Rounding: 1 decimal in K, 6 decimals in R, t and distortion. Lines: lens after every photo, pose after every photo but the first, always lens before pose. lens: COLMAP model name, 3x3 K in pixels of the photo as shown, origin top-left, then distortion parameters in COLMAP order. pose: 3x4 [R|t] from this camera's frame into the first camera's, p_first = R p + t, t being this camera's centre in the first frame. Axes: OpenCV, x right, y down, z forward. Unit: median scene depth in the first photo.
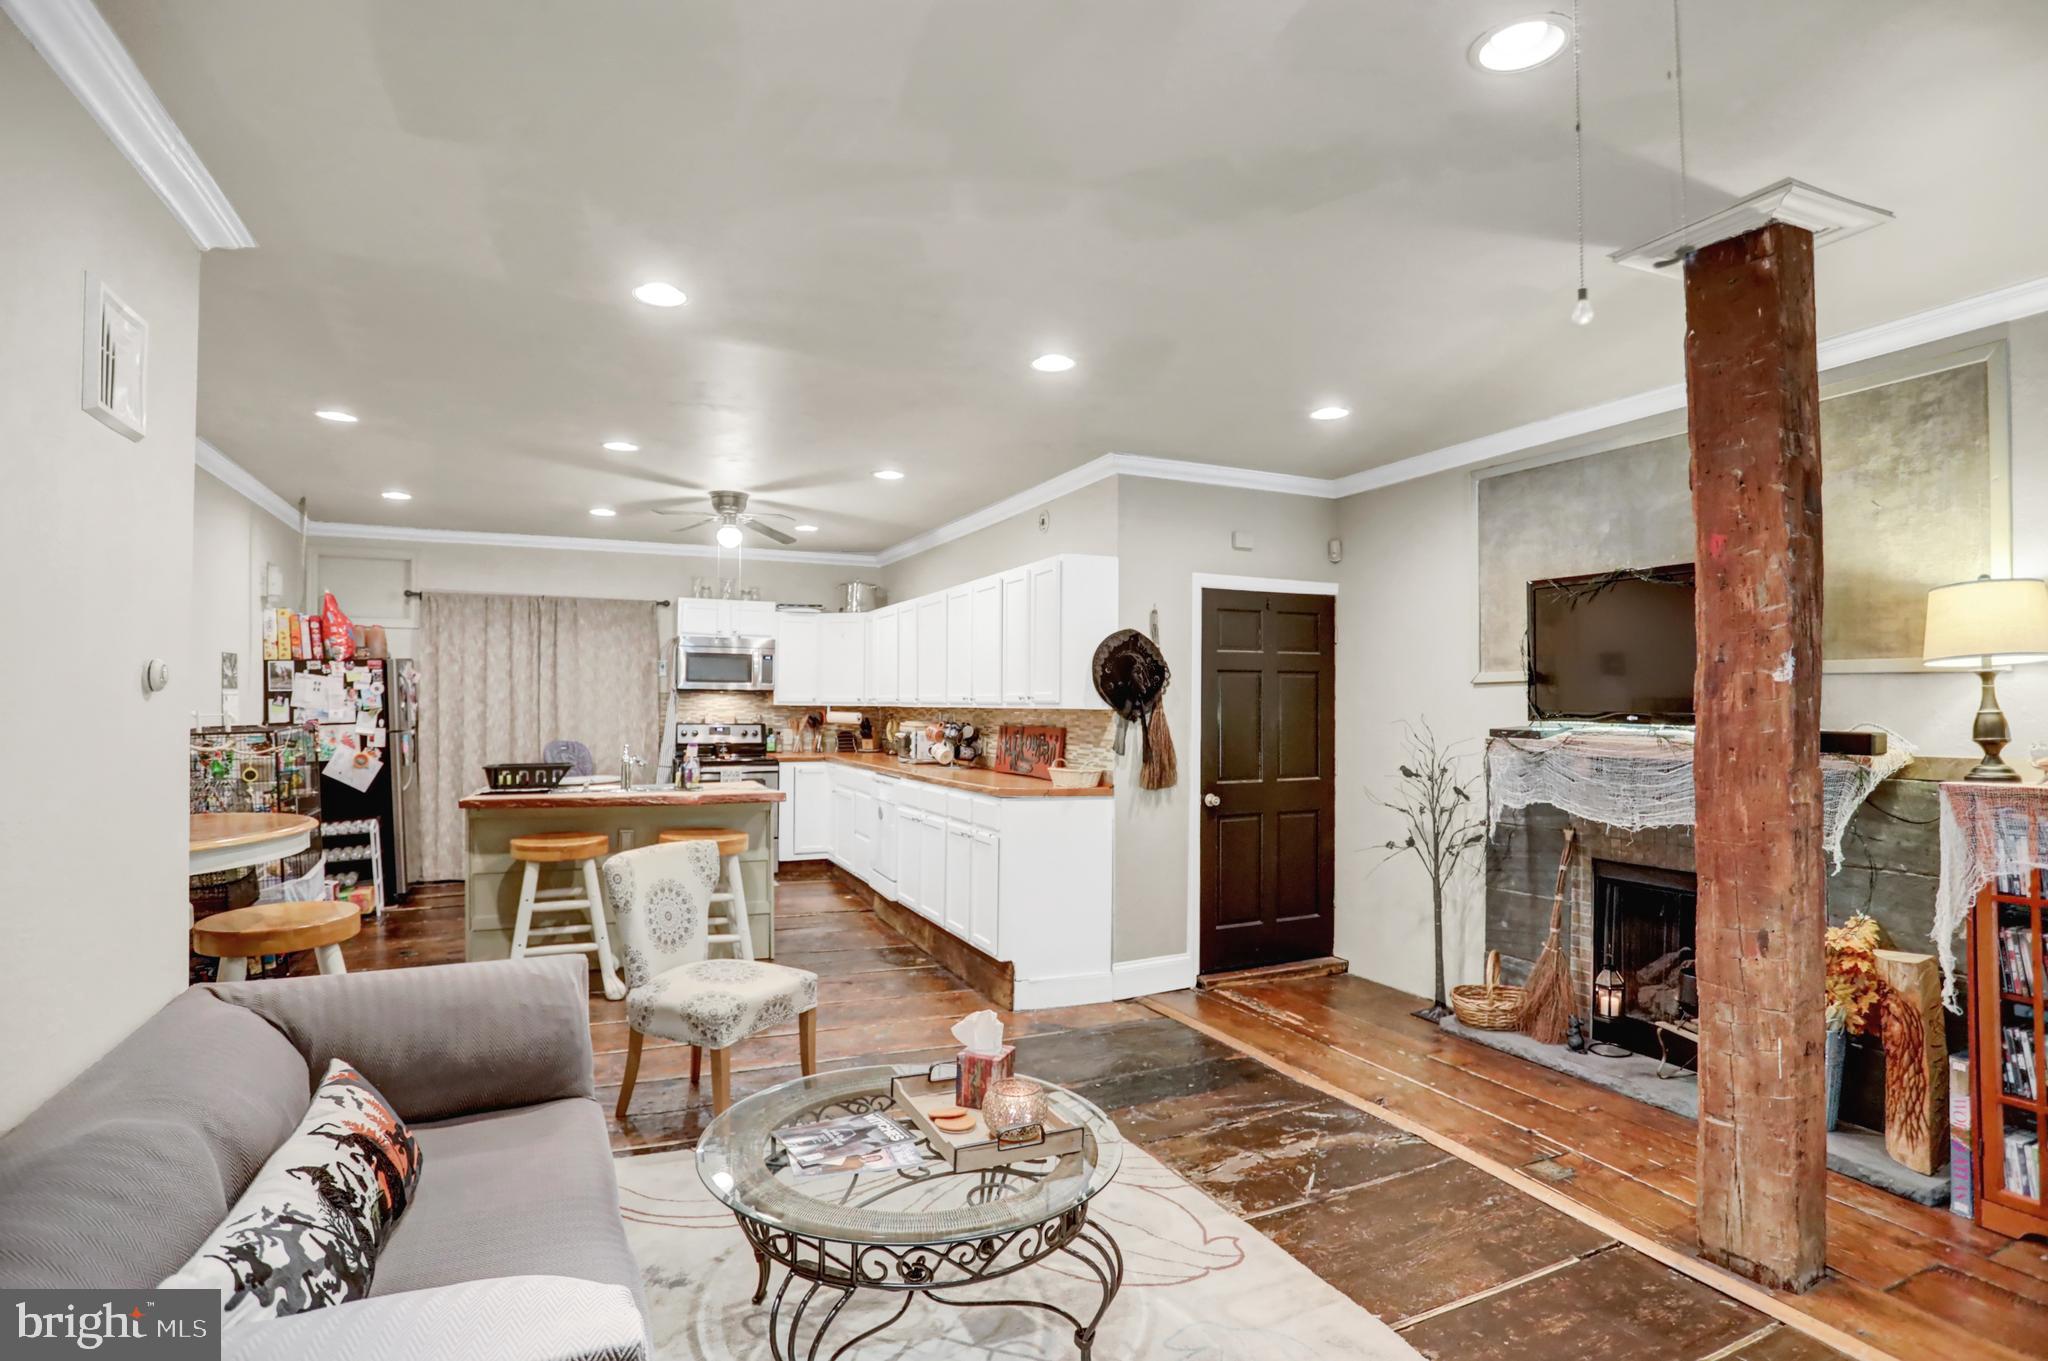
lens RADIAL K [[1016.5, 0, 1023.4], [0, 1016.5, 691.3], [0, 0, 1]] dist [-0.059211, 0.013028]
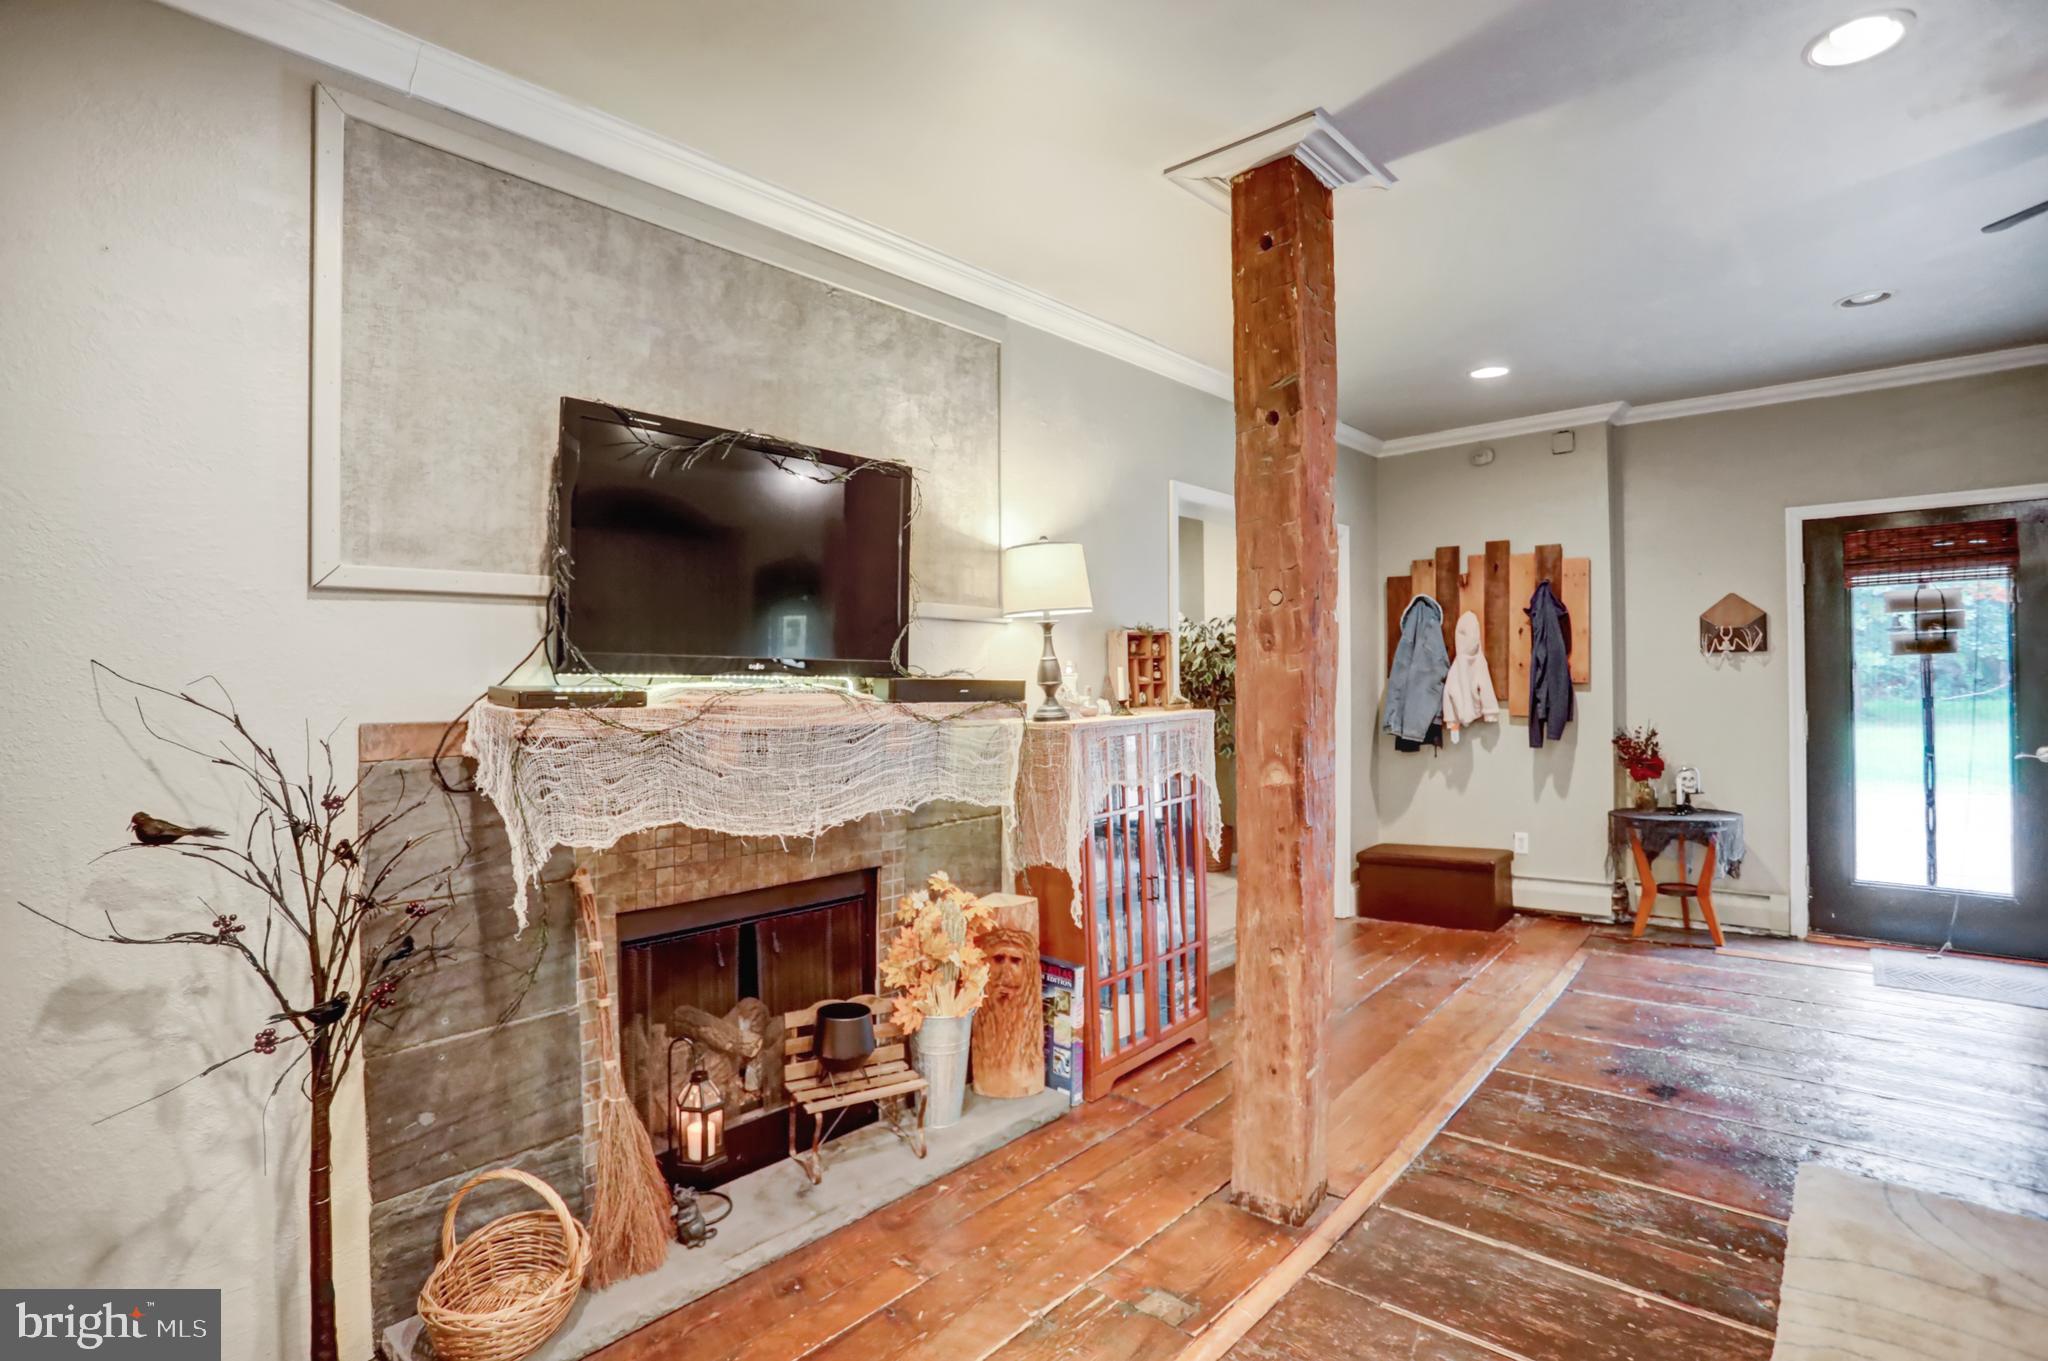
lens RADIAL K [[1016.5, 0, 1025.9], [0, 1016.5, 678.6], [0, 0, 1]] dist [-0.059211, 0.013028]
pose [[-0.412126, -0.000682, 0.911127, -0.055185], [-0.007542, 0.999968, -0.002663, 0.034888], [-0.911096, -0.007969, -0.412118, 1.112097]]
